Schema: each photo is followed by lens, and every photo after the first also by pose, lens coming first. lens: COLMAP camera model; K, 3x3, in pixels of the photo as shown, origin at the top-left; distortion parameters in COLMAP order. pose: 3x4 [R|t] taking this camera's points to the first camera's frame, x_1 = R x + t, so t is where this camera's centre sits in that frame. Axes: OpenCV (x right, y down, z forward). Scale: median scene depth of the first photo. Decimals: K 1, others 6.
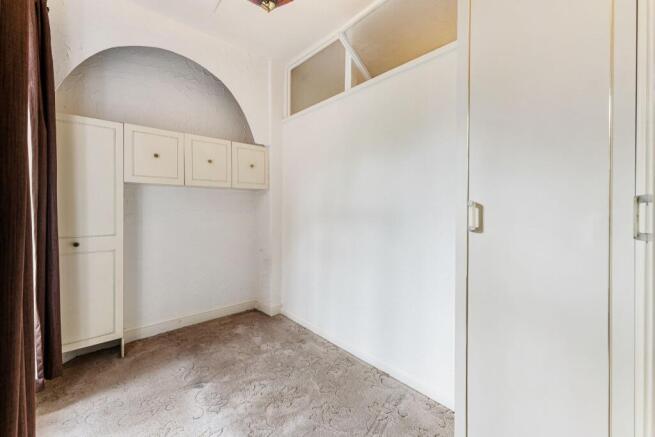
lens RADIAL K [[269.4, 0, 328.2], [0, 269.4, 217.2], [0, 0, 1]] dist [0.003071, -0.000116]
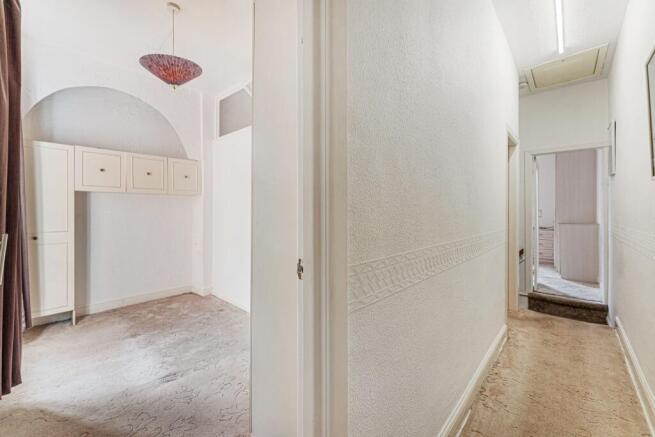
lens RADIAL K [[269.4, 0, 326.8], [0, 269.4, 217.2], [0, 0, 1]] dist [0.003071, -0.000116]
pose [[0.994147, -0.003883, 0.107962, 0.294275], [0.004503, 0.999975, -0.005500, 0.009969], [-0.107938, 0.005954, 0.994140, -0.404397]]
